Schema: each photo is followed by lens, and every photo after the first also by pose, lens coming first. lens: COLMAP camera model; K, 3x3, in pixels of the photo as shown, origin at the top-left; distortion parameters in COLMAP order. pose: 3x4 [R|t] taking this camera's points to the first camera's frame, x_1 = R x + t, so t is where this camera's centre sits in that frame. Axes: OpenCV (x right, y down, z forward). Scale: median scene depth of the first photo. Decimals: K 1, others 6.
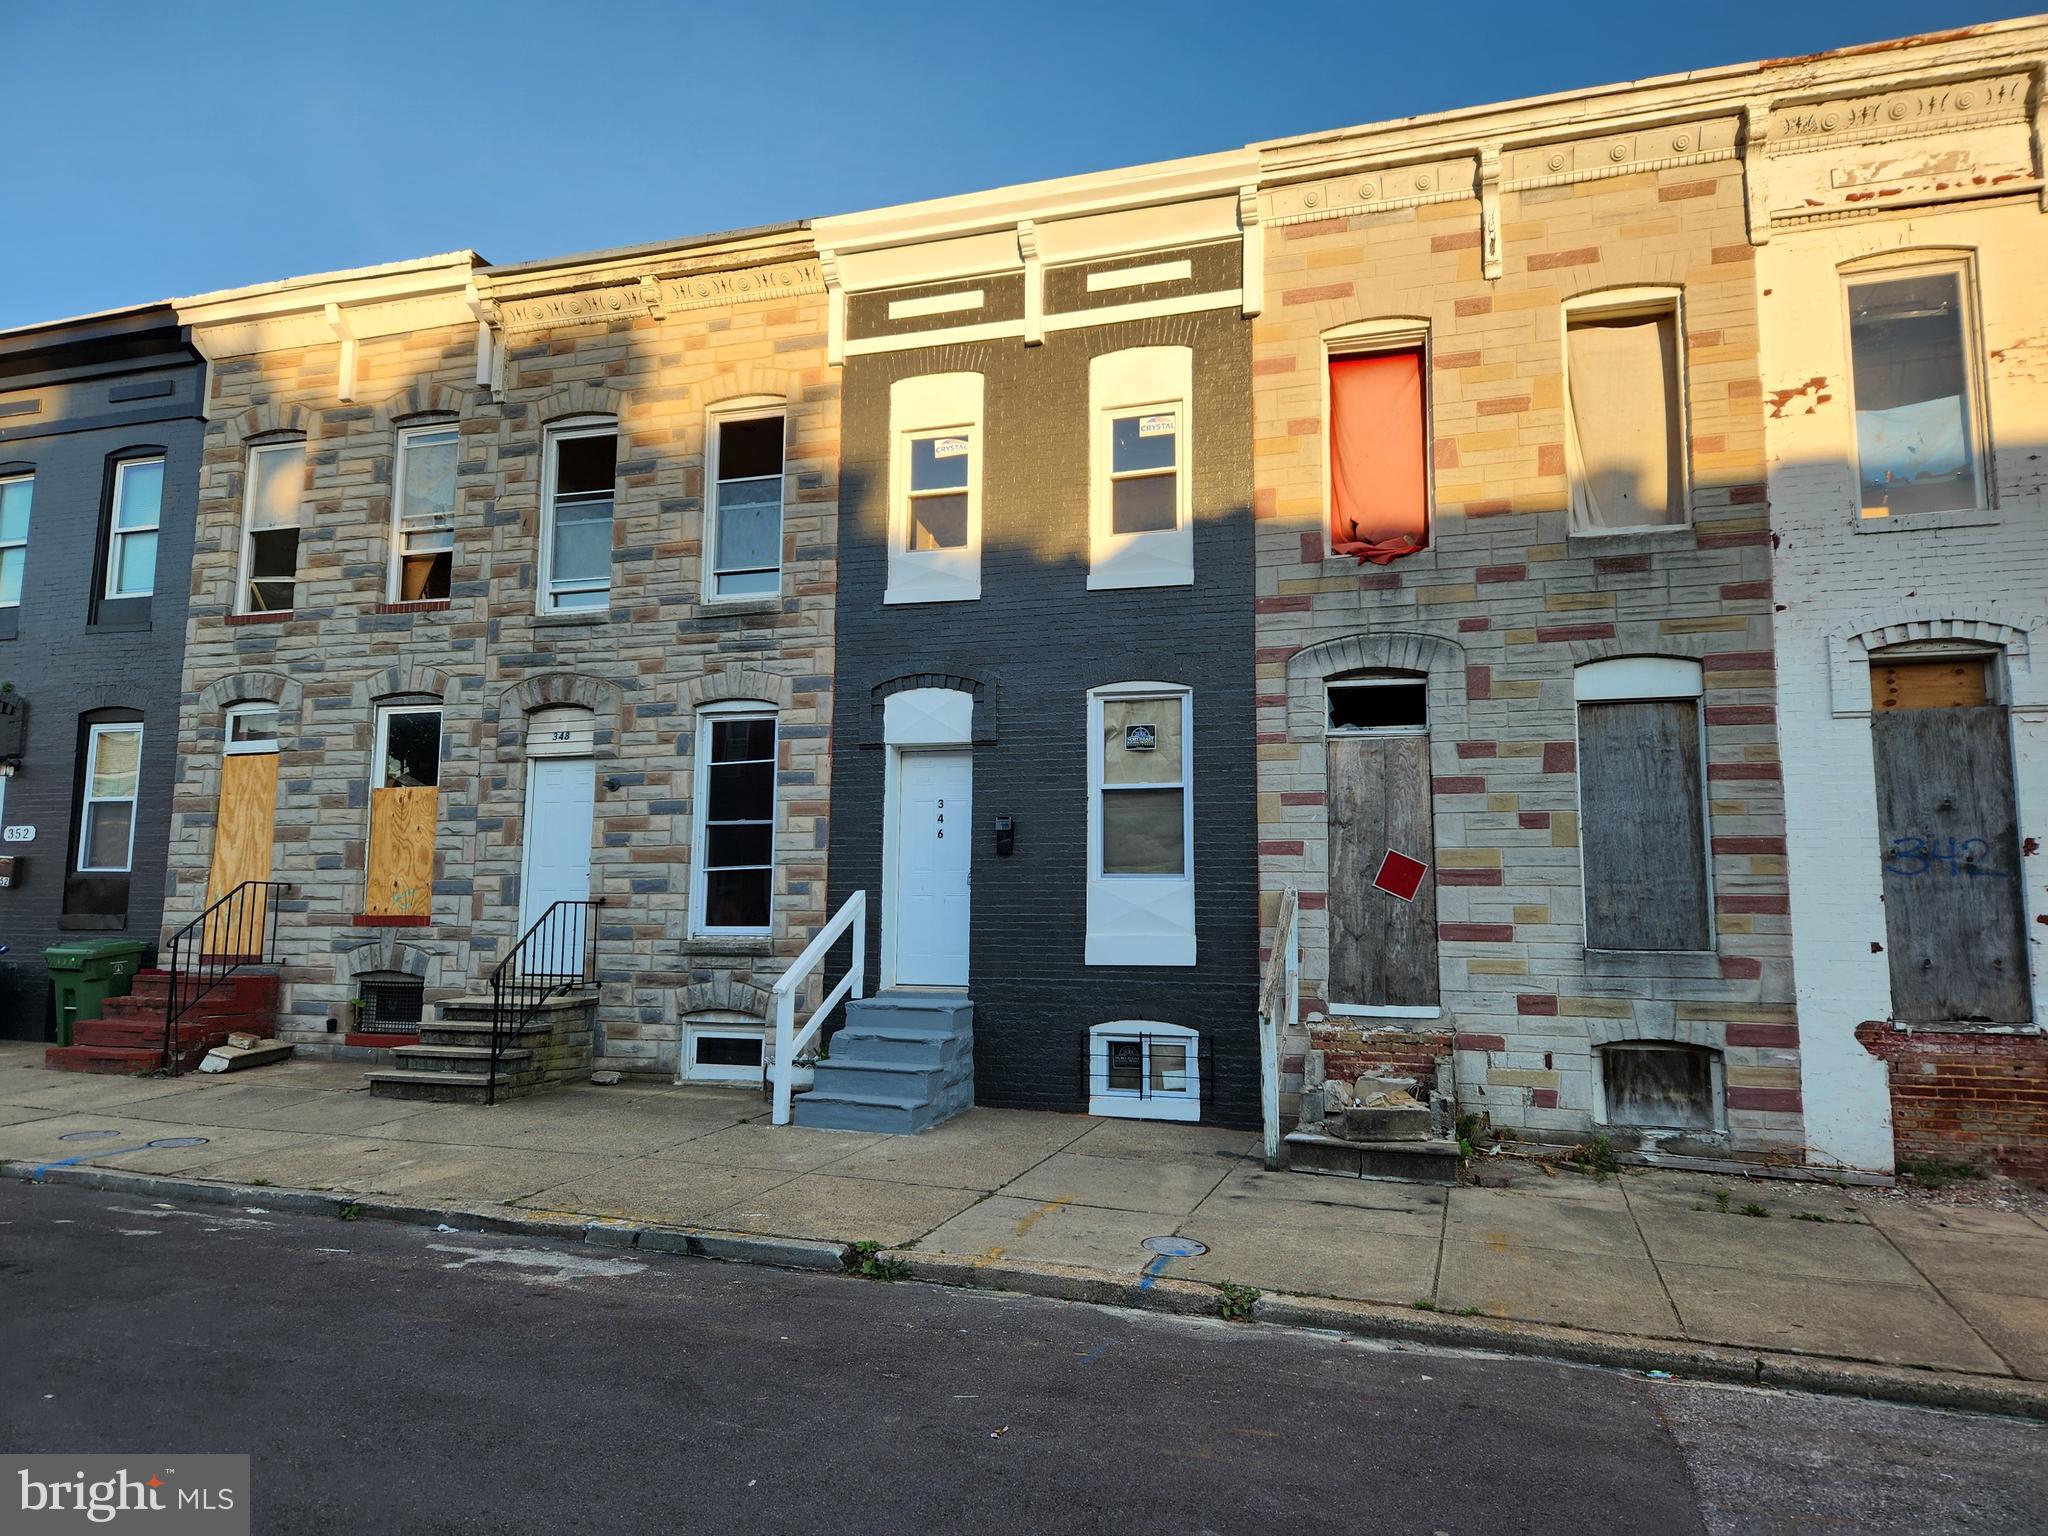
lens RADIAL K [[1354.4, 0, 1031.7], [0, 1354.4, 760.2], [0, 0, 1]] dist [0.062792, -0.052473]
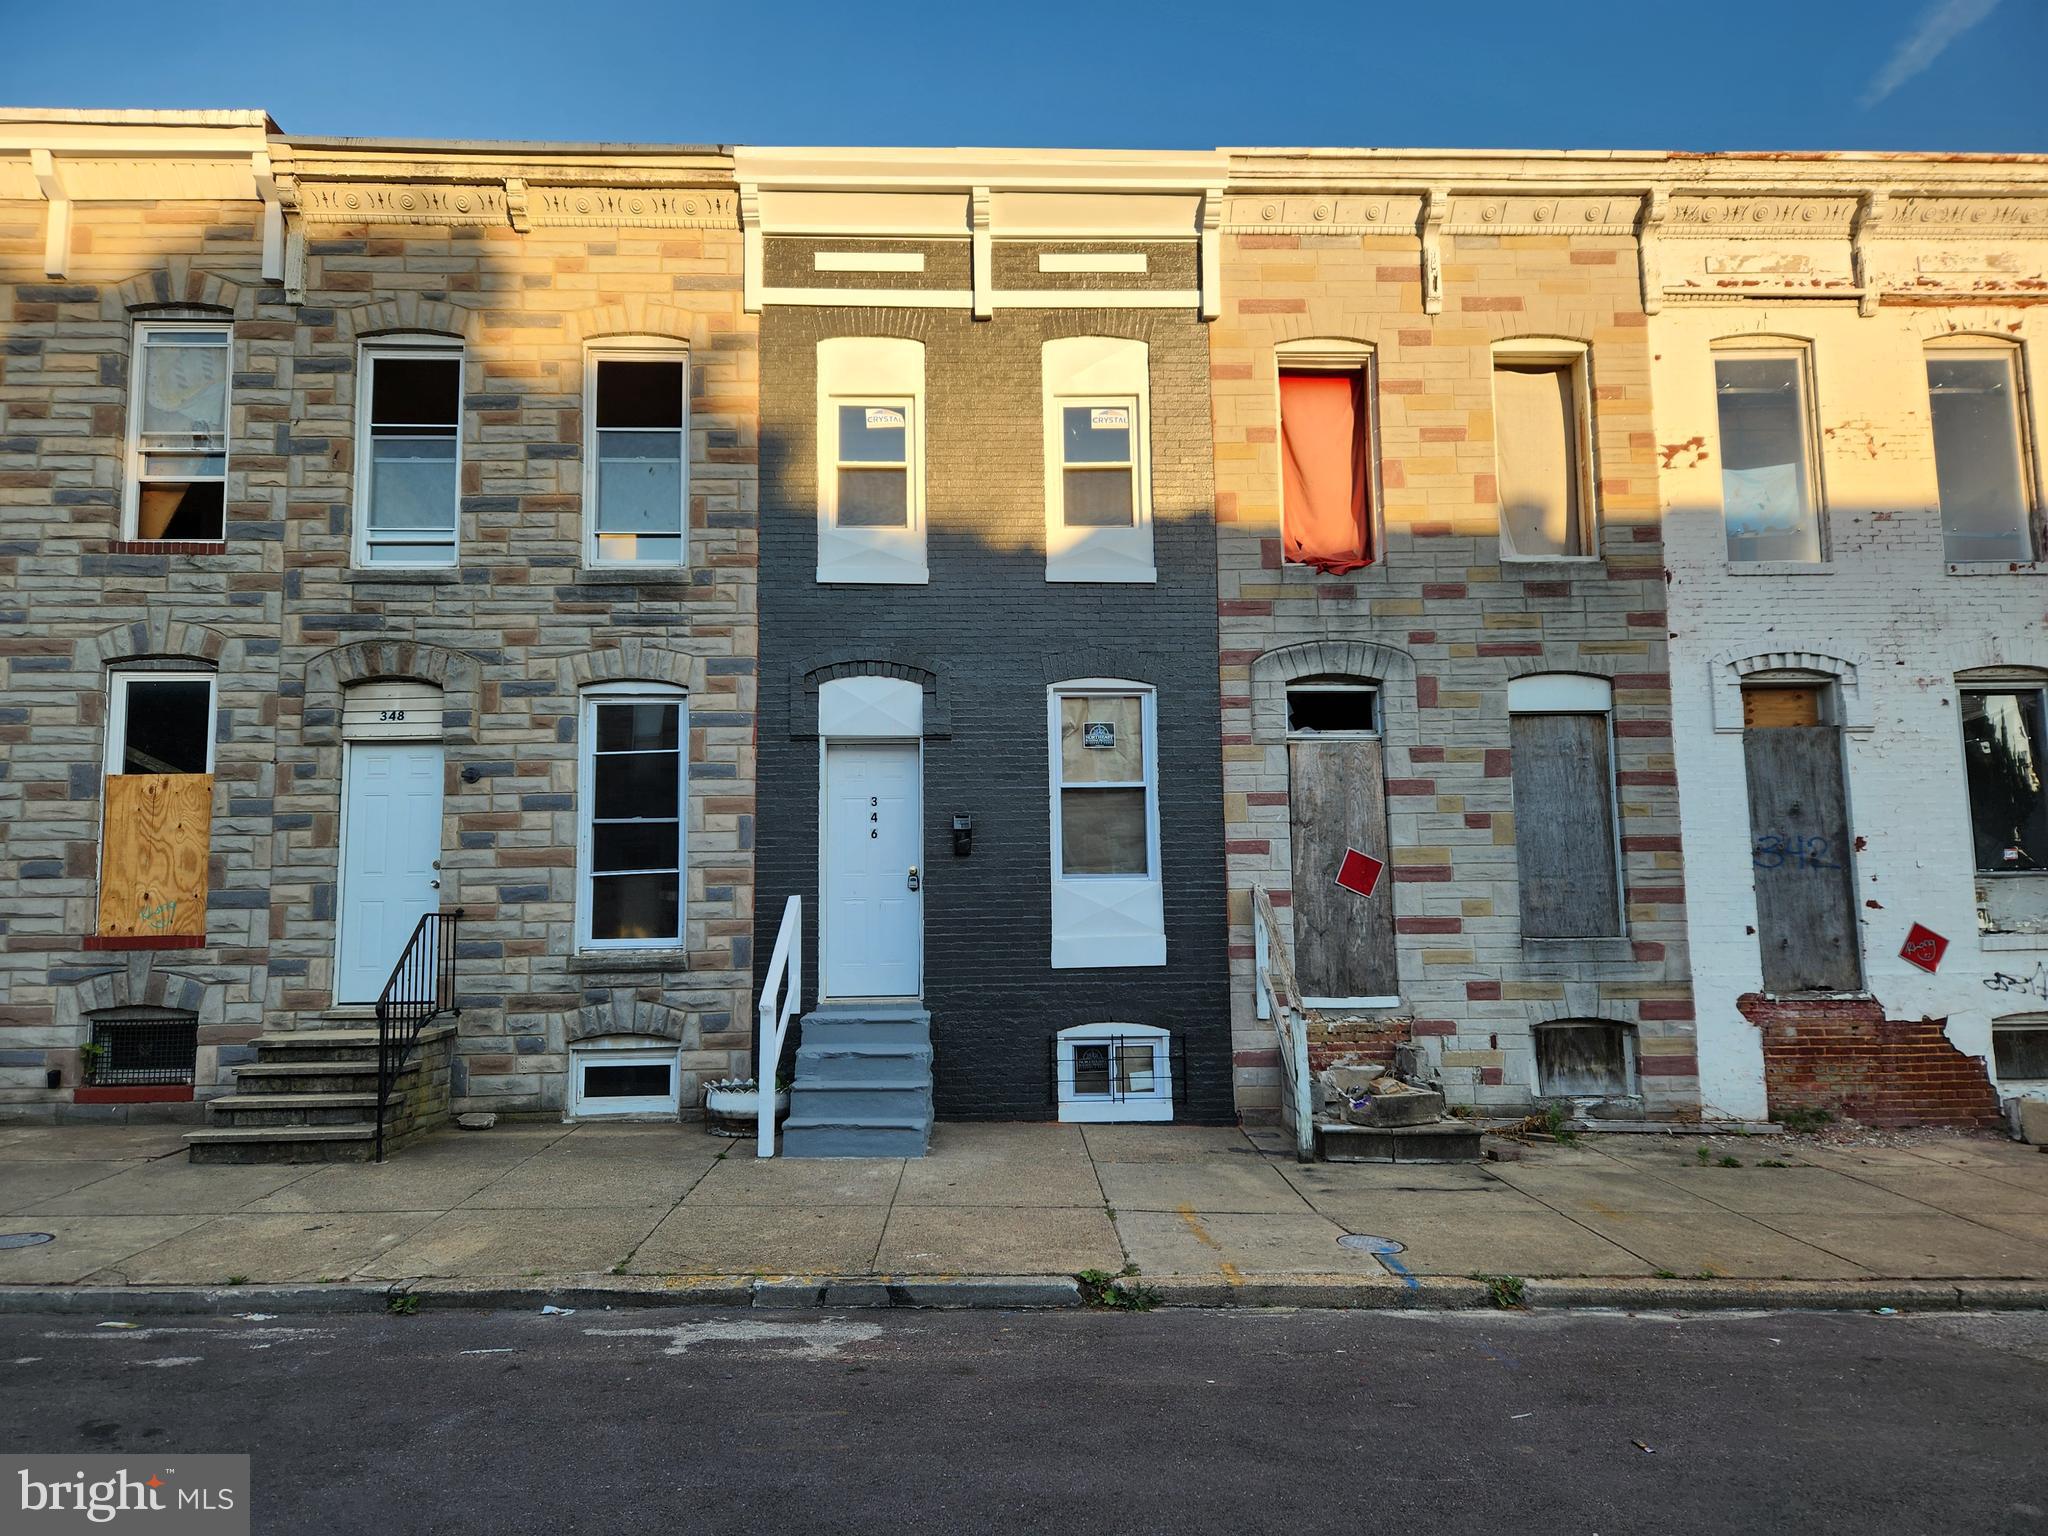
lens RADIAL K [[1354.4, 0, 1027.7], [0, 1354.4, 778.2], [0, 0, 1]] dist [0.062792, -0.052473]
pose [[0.940906, 0.015071, 0.338333, -0.306760], [-0.018488, 0.999805, 0.006879, 0.008747], [-0.338163, -0.012728, 0.941001, 0.095771]]
